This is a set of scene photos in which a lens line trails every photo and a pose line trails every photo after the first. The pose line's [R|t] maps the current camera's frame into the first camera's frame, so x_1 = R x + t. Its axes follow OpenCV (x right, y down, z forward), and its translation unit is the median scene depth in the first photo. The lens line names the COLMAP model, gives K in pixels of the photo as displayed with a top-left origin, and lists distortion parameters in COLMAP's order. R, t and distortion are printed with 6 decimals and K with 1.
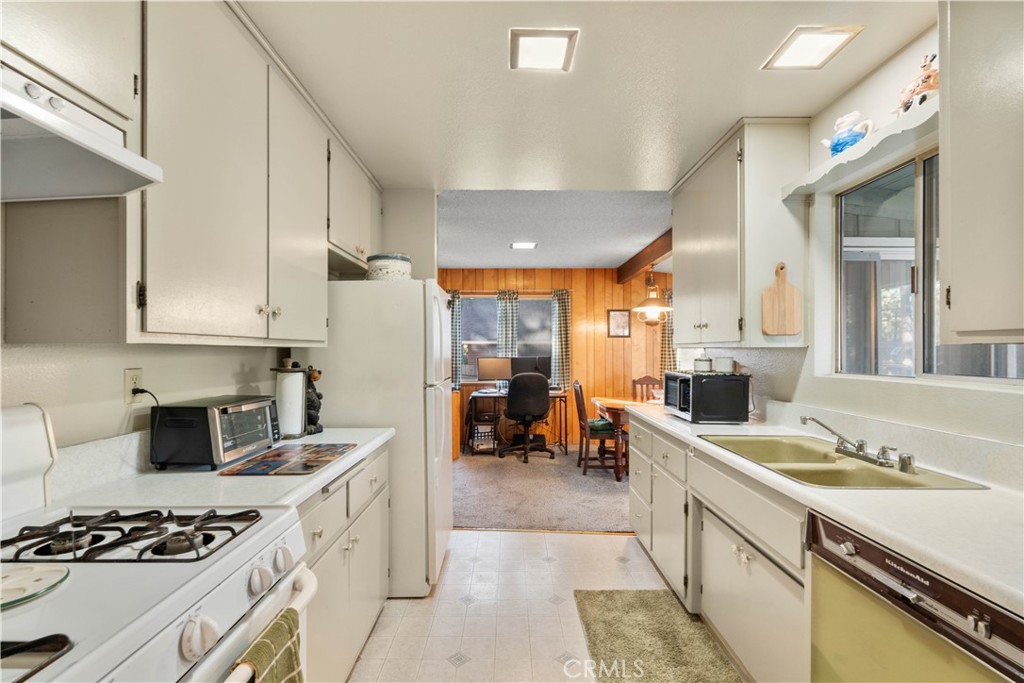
lens RADIAL K [[451.3, 0, 512.0], [0, 451.3, 348.5], [0, 0, 1]] dist [-0.003949, 0.000007]
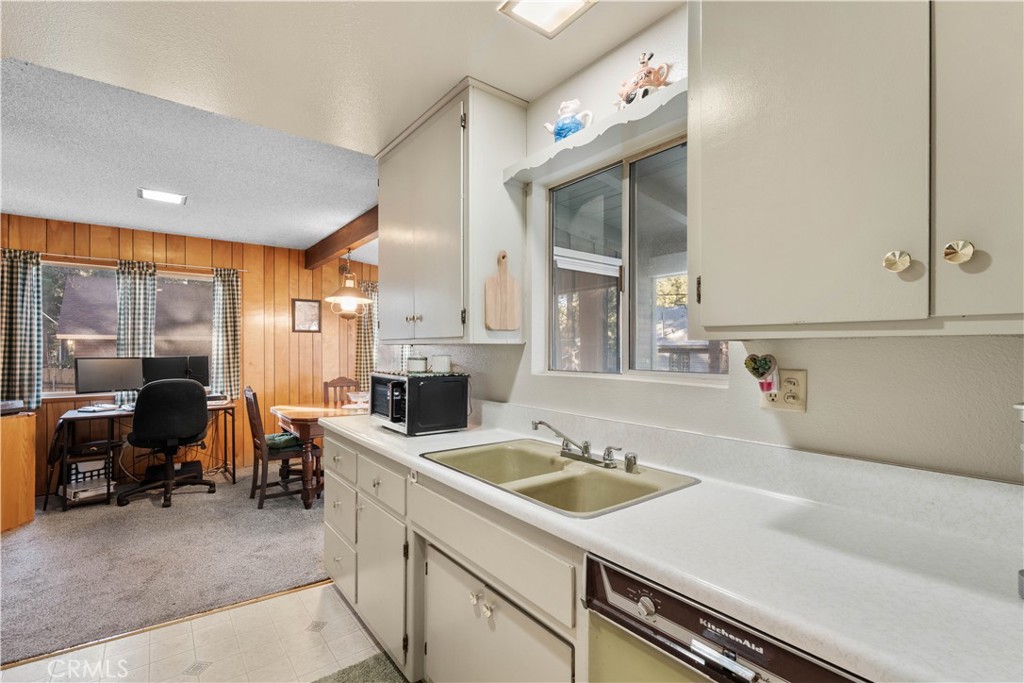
lens RADIAL K [[451.3, 0, 510.2], [0, 451.3, 348.2], [0, 0, 1]] dist [-0.003949, 0.000007]
pose [[0.788357, 0.001101, 0.615217, 0.047416], [-0.003831, 0.999988, 0.003119, 0.003133], [-0.615206, -0.004816, 0.788352, 0.267904]]
